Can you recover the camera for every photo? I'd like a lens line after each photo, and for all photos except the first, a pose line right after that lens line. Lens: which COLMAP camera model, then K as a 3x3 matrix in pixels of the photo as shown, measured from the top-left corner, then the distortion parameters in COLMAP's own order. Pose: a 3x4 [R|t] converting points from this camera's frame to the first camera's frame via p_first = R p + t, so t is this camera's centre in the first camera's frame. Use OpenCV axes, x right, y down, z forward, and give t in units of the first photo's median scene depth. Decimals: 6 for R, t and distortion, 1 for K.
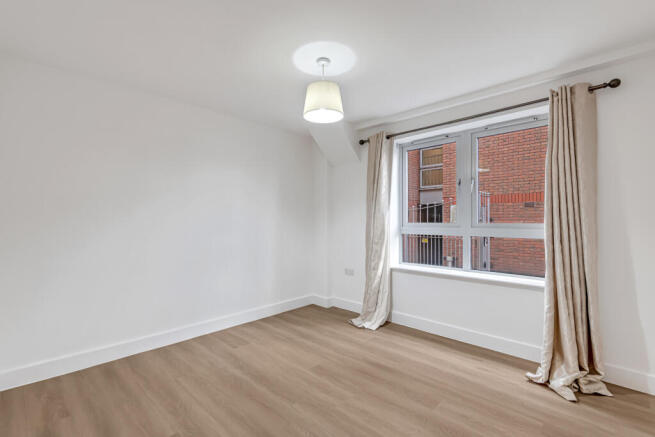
lens RADIAL K [[287.1, 0, 327.3], [0, 287.1, 220.4], [0, 0, 1]] dist [0.025816, -0.013953]
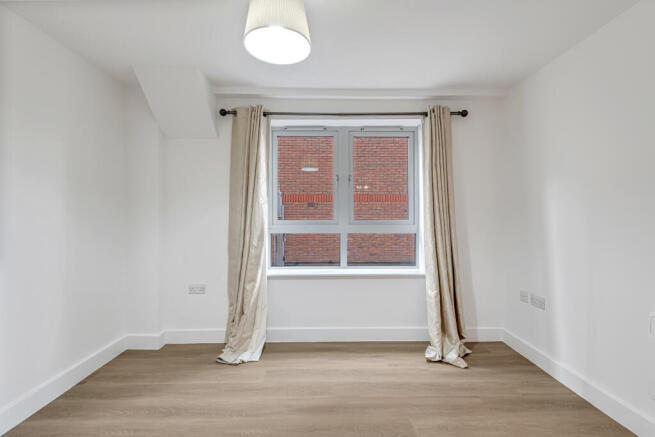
lens RADIAL K [[287.1, 0, 327.3], [0, 287.1, 220.4], [0, 0, 1]] dist [0.025816, -0.013953]
pose [[0.717837, -0.007032, 0.696176, -0.245430], [-0.000150, 0.999947, 0.010255, -0.001433], [-0.696211, -0.007466, 0.717798, 0.327998]]
